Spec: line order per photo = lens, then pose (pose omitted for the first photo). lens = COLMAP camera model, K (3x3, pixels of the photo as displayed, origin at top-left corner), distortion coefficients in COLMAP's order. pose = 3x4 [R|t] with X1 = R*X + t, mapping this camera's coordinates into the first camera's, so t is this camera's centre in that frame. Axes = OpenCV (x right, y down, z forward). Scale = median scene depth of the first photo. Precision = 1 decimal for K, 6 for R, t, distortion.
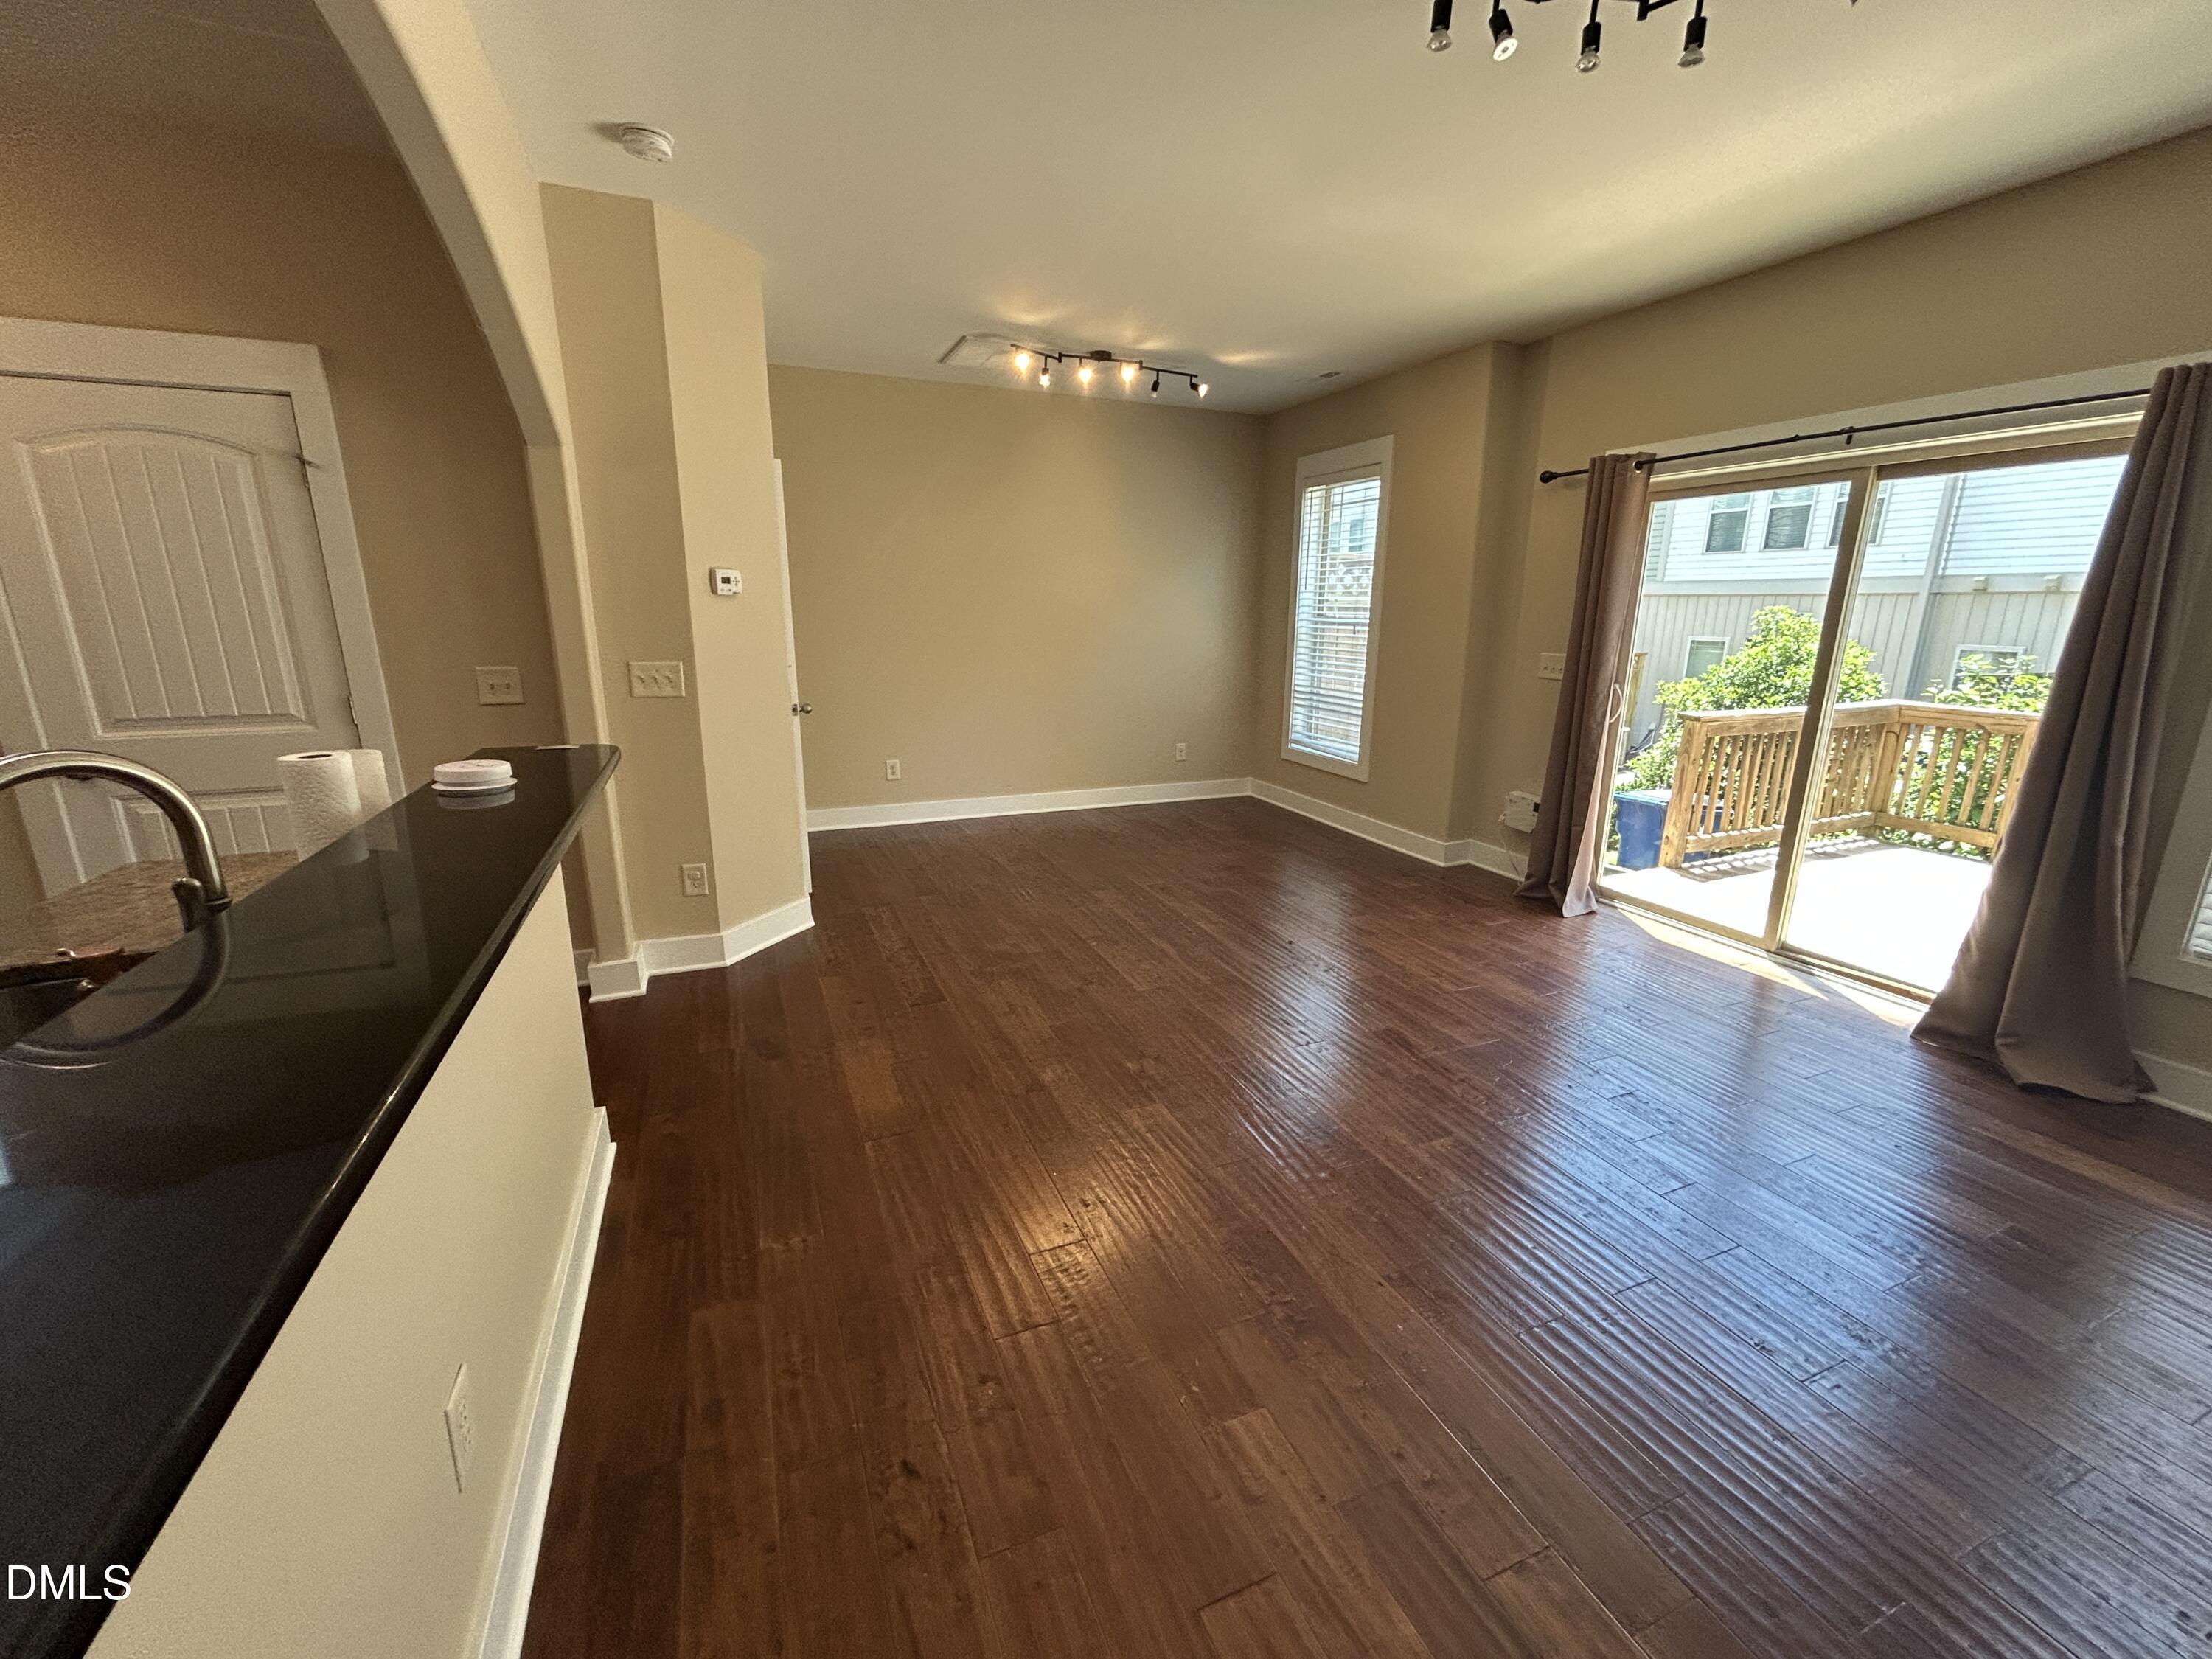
lens RADIAL K [[894.4, 0, 1098.2], [0, 894.4, 826.8], [0, 0, 1]] dist [-0.001324, 0.000889]
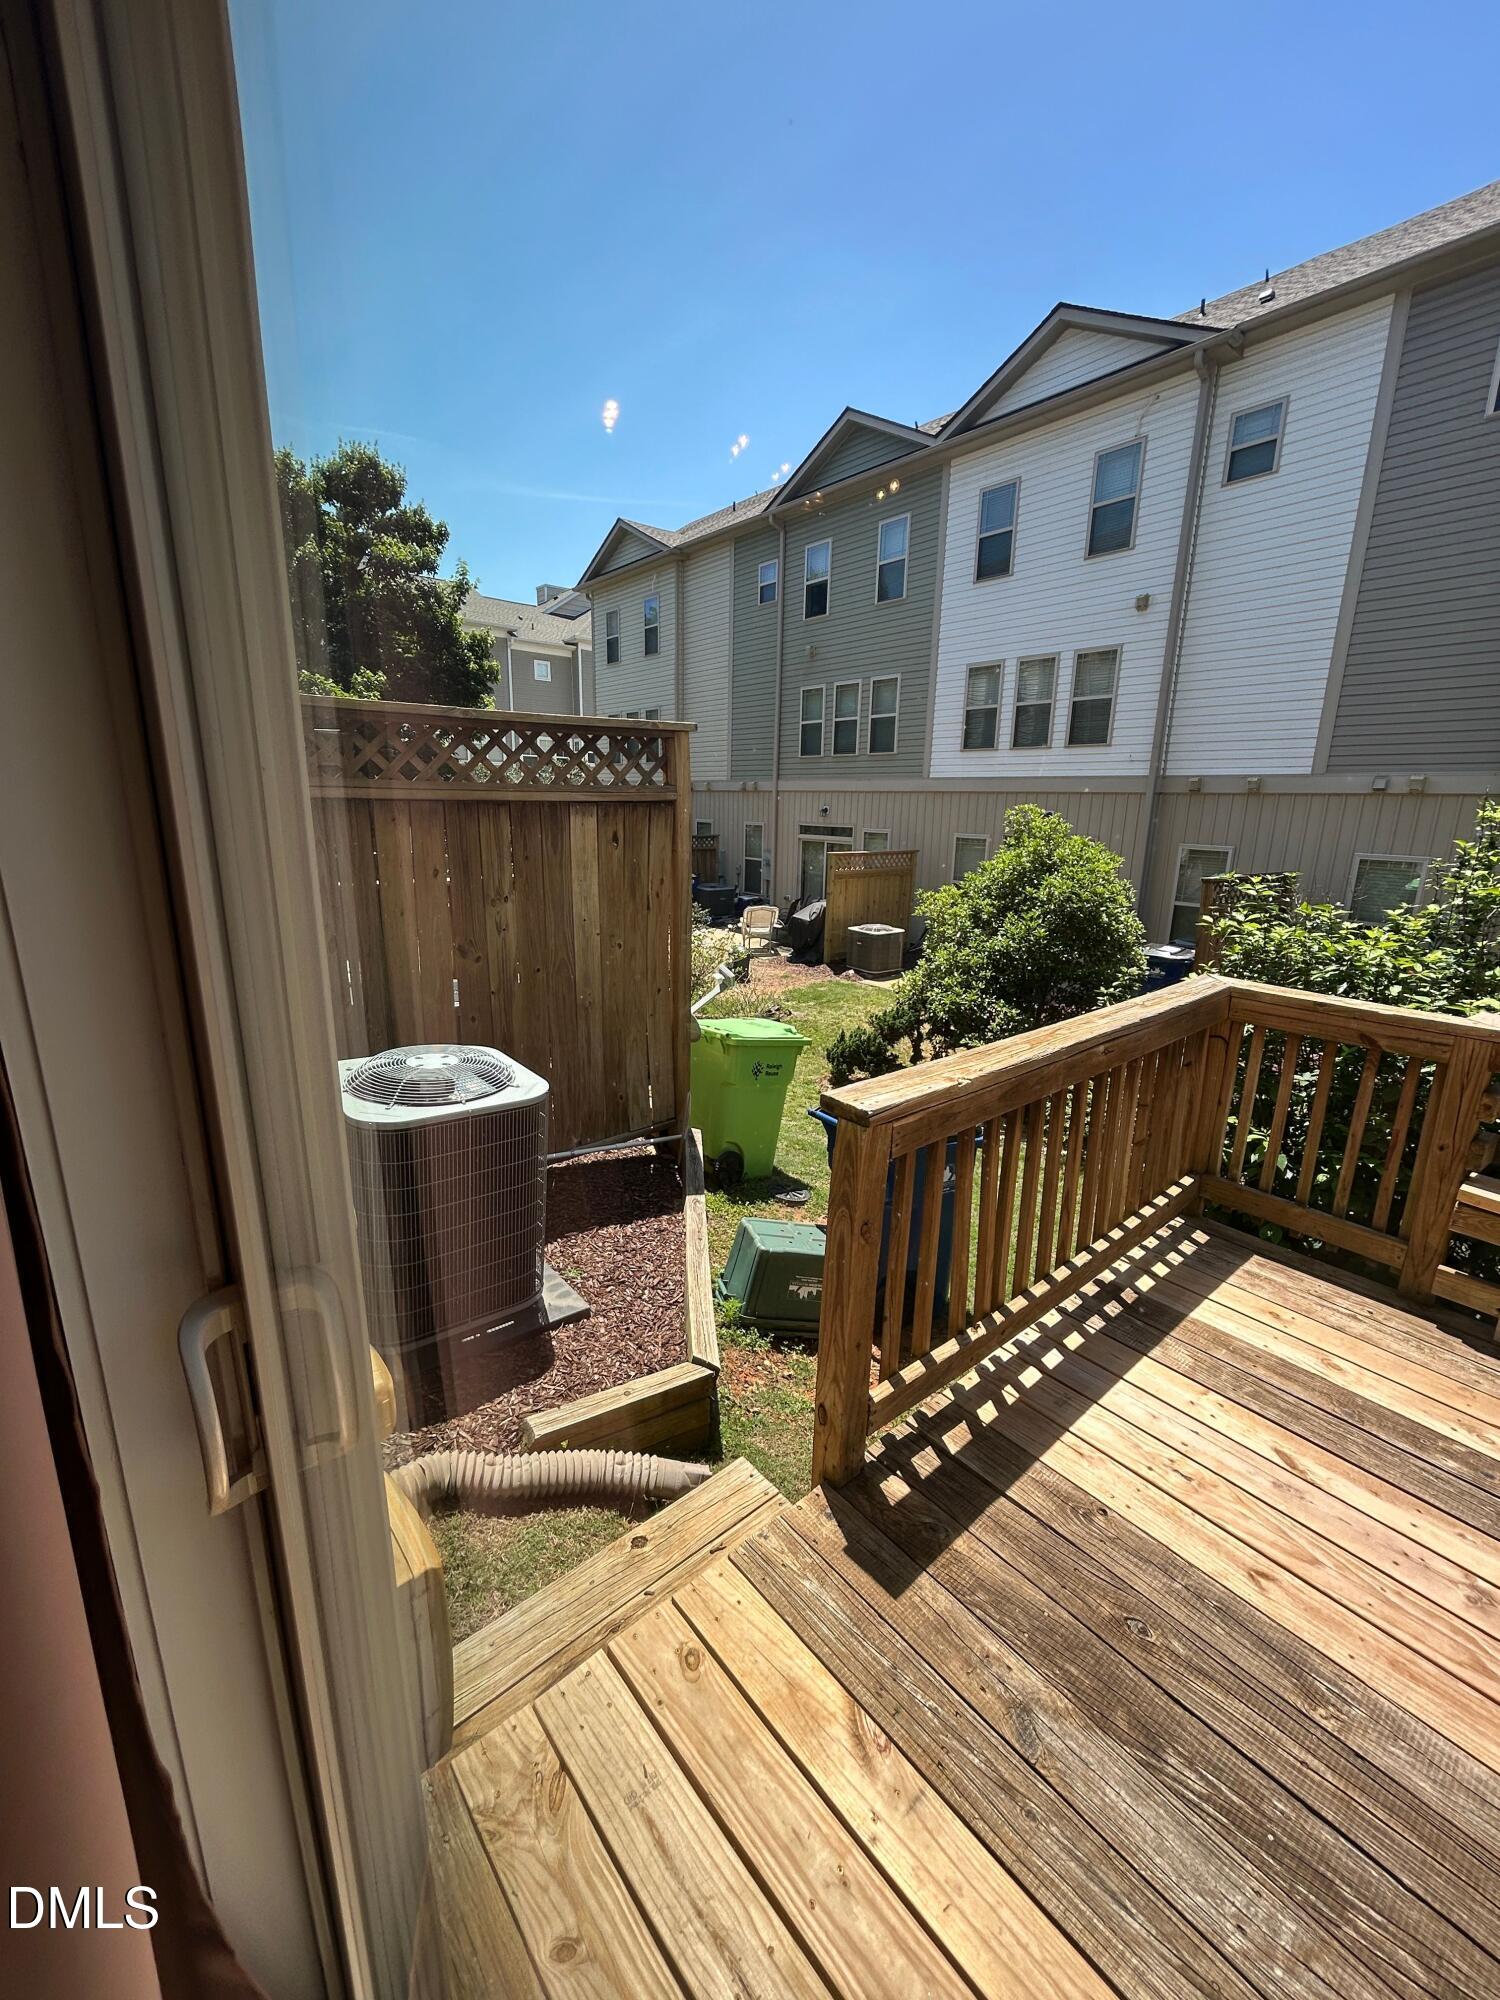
lens RADIAL K [[808.7, 0, 748.8], [0, 808.7, 1001.5], [0, 0, 1]] dist [-0.001324, 0.000889]
pose [[0.951504, -0.066153, 0.300439, 0.235889], [0.065933, 0.997765, 0.010883, -0.077268], [-0.300487, 0.009454, 0.953739, 0.311192]]
